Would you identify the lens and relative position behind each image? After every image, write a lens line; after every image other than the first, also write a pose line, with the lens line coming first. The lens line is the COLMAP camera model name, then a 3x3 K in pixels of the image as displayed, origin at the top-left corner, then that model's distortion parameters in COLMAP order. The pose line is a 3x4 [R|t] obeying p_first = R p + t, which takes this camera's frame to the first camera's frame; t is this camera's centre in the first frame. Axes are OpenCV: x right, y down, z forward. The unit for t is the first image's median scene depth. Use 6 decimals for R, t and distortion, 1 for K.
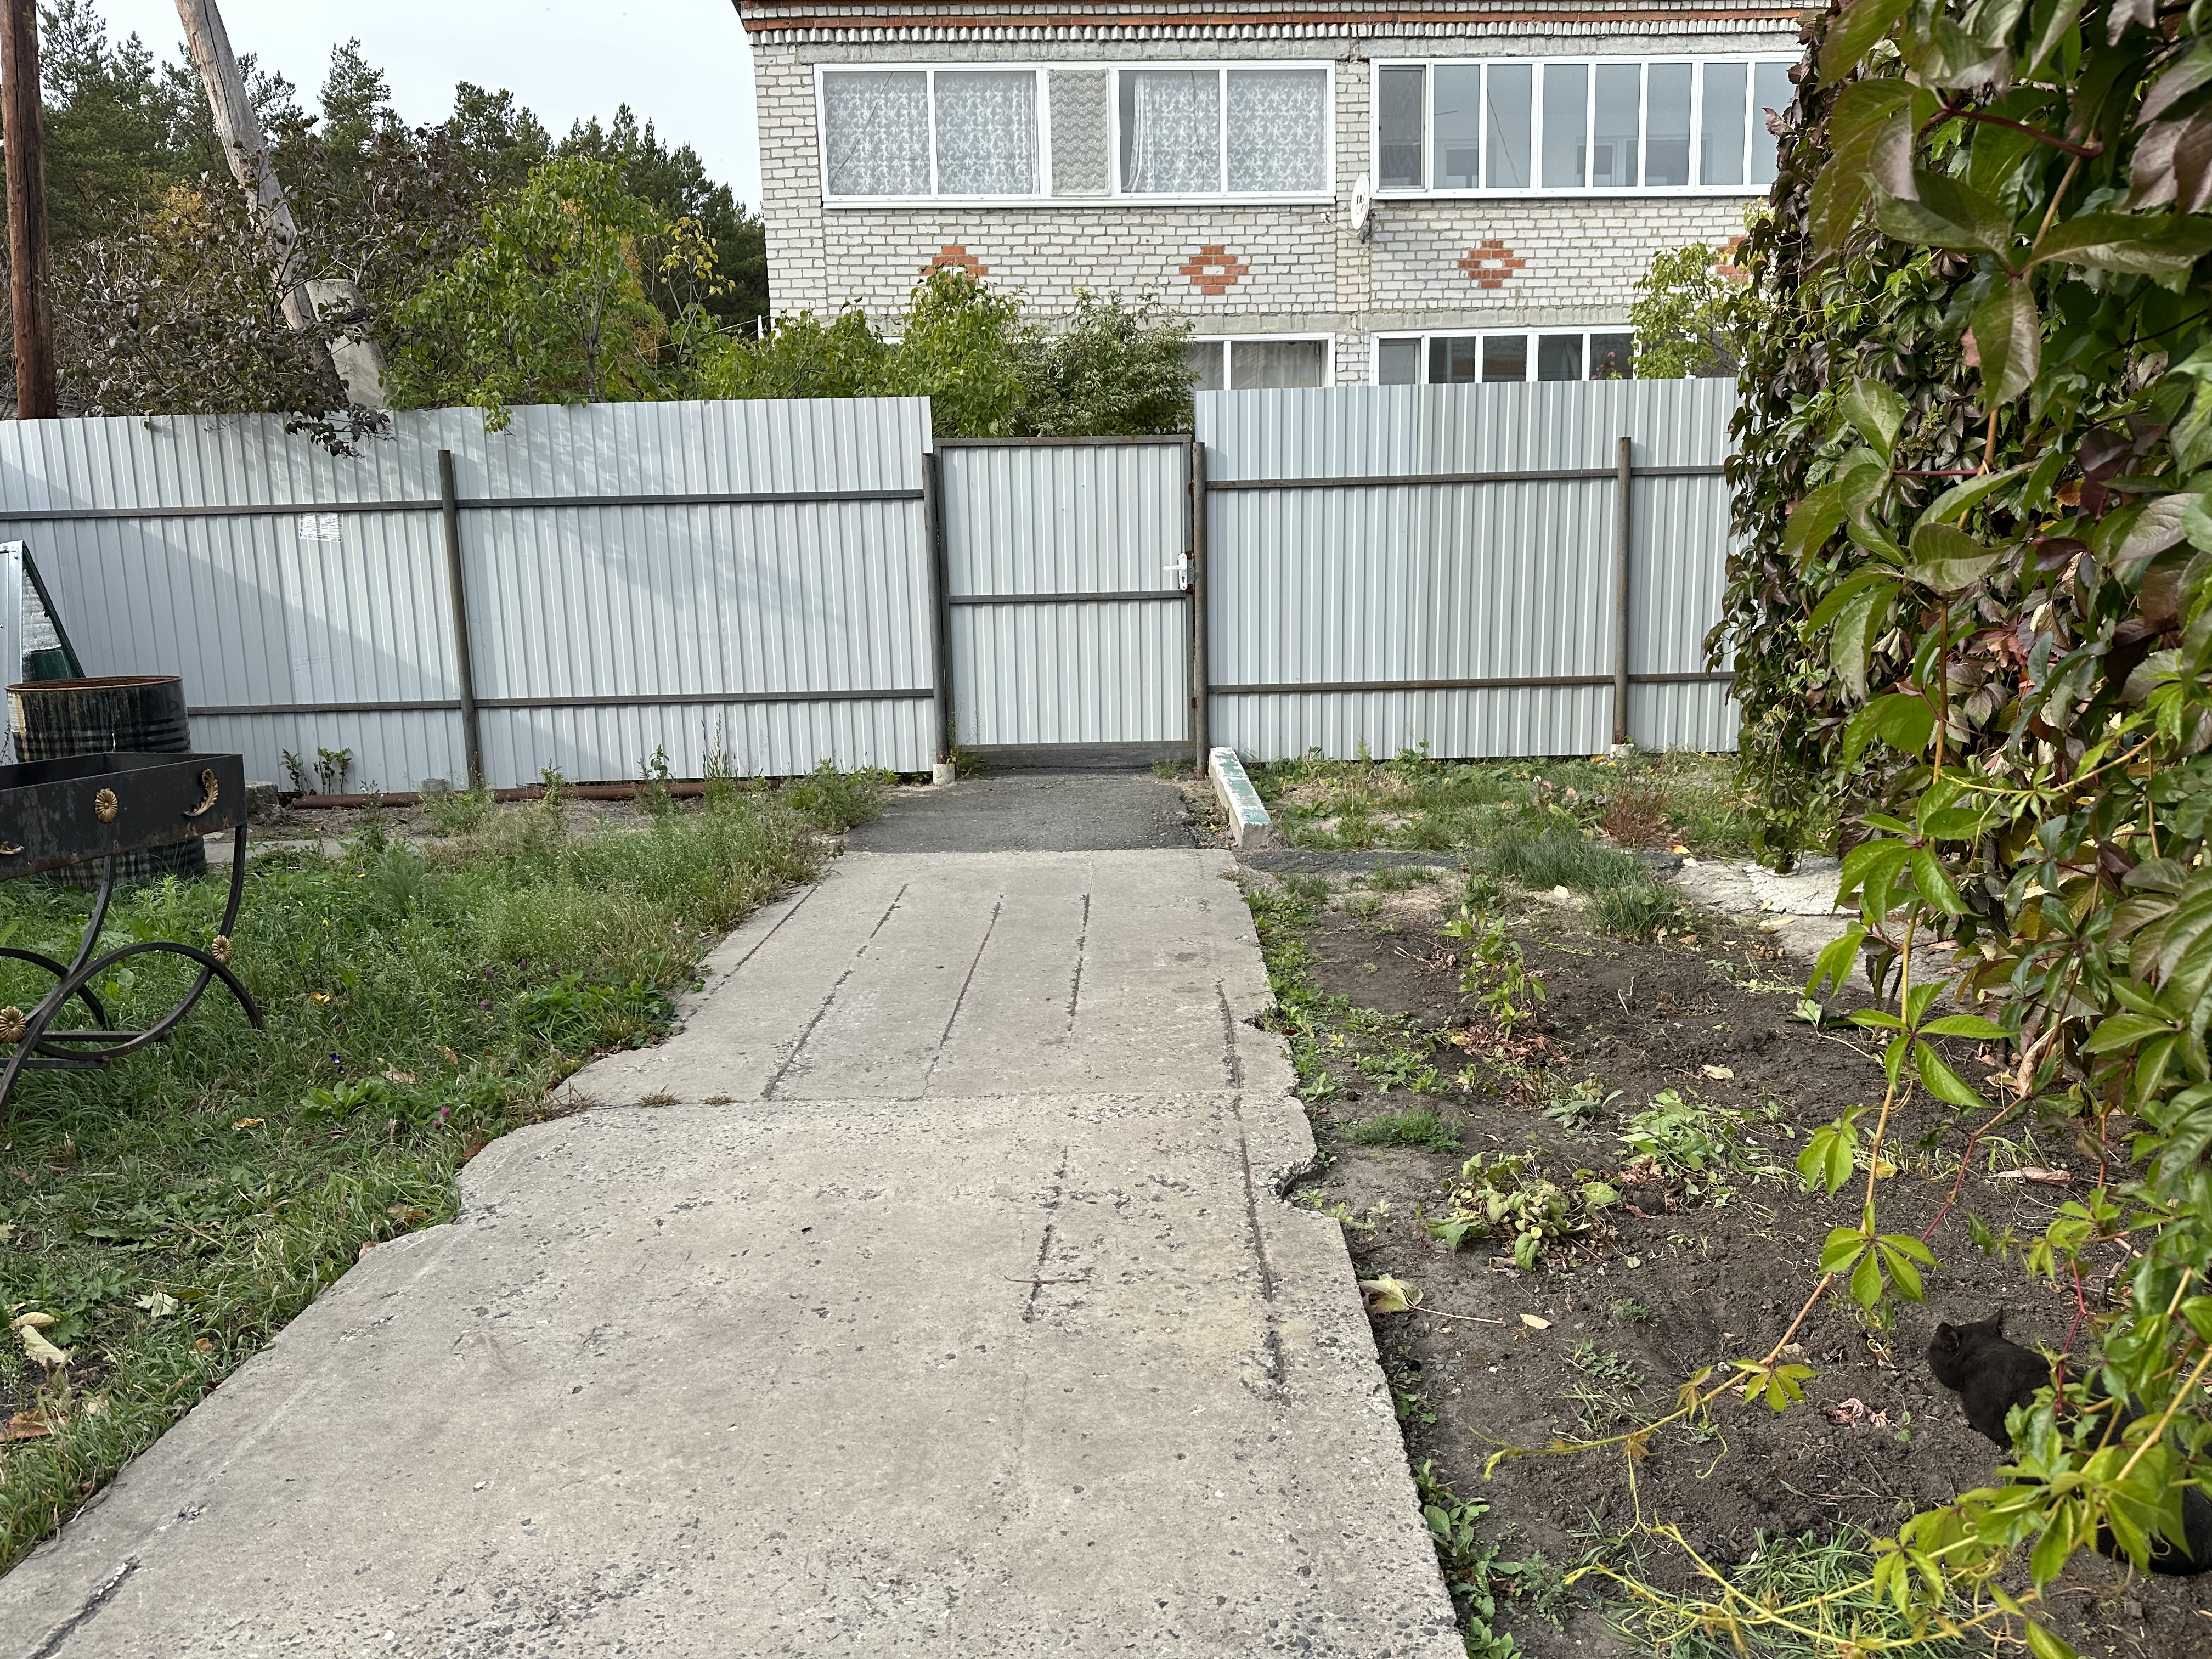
lens RADIAL K [[1560.5, 0, 1110.1], [0, 1560.5, 830.0], [0, 0, 1]] dist [0.016088, -0.024851]
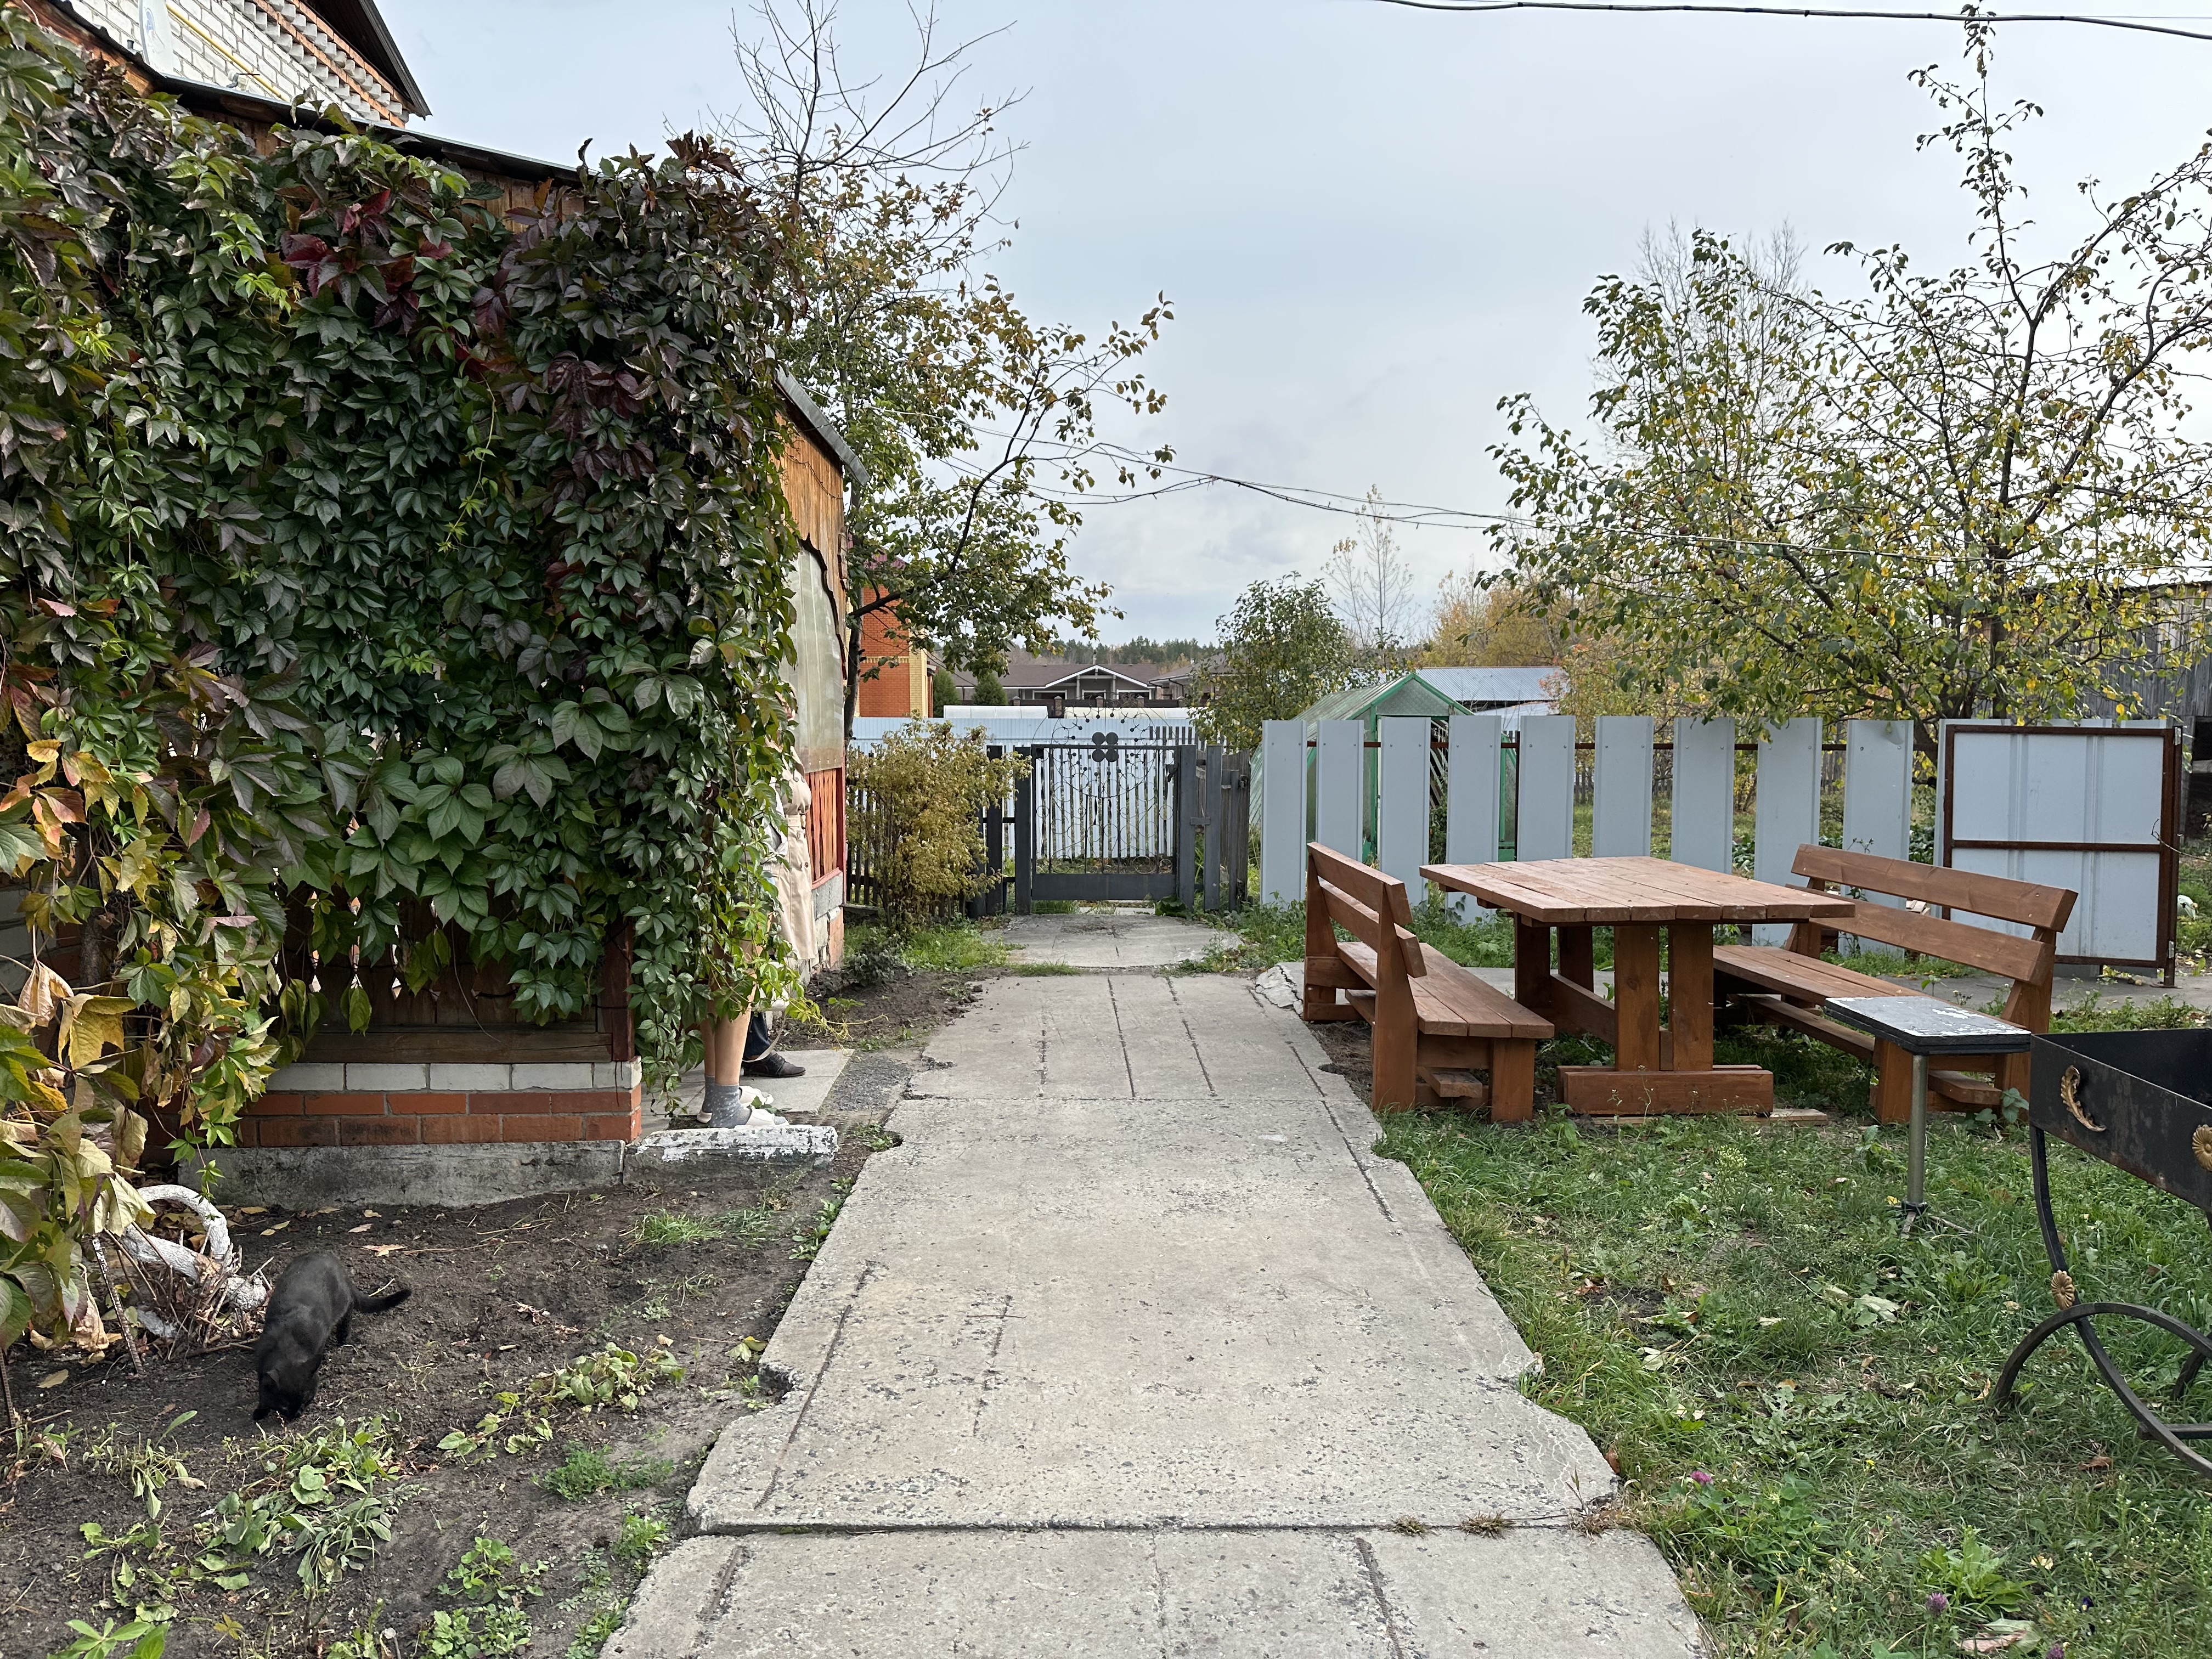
lens RADIAL K [[1560.5, 0, 1101.7], [0, 1560.5, 834.3], [0, 0, 1]] dist [0.016088, -0.024851]
pose [[-0.999489, 0.026560, -0.017786, -0.109766], [0.021471, 0.970039, 0.241999, -0.433013], [0.023681, 0.241493, -0.970113, 2.032079]]
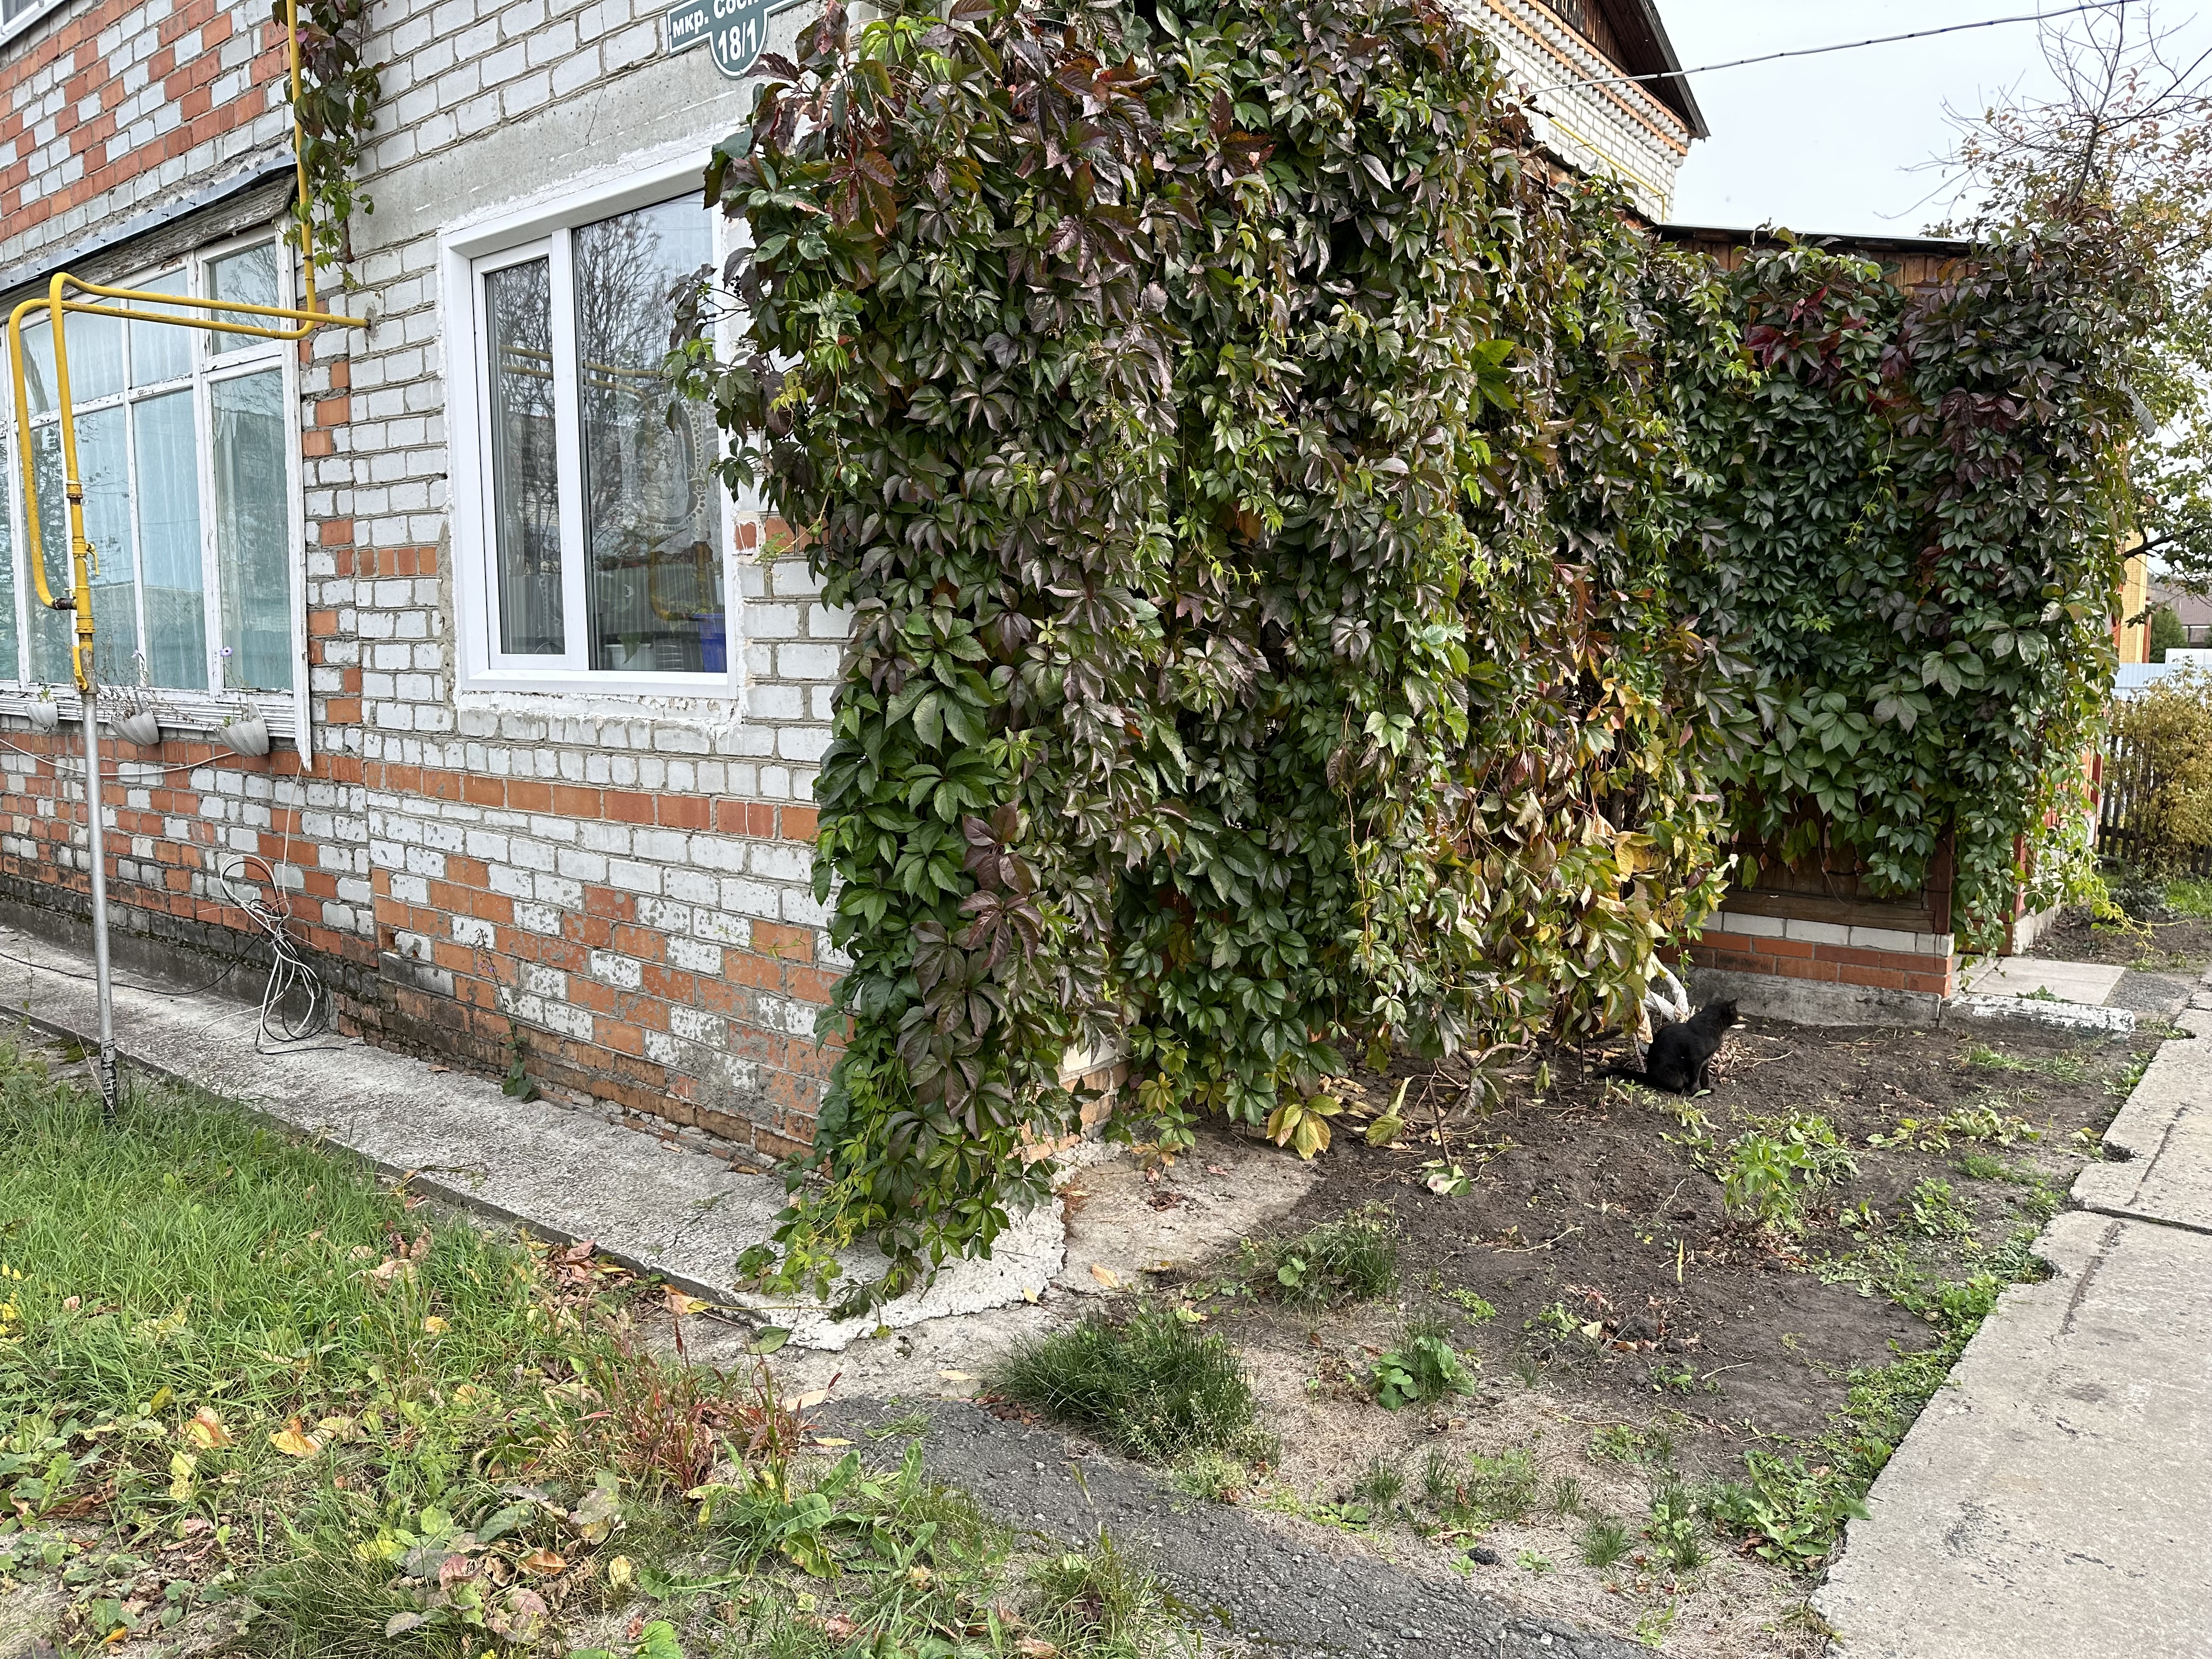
lens RADIAL K [[1560.5, 0, 1110.5], [0, 1560.5, 818.3], [0, 0, 1]] dist [0.016088, -0.024851]
pose [[-0.784835, -0.038935, 0.618481, -0.042680], [0.121549, 0.968967, 0.215240, -0.557564], [-0.607668, 0.244104, -0.755746, 2.737613]]
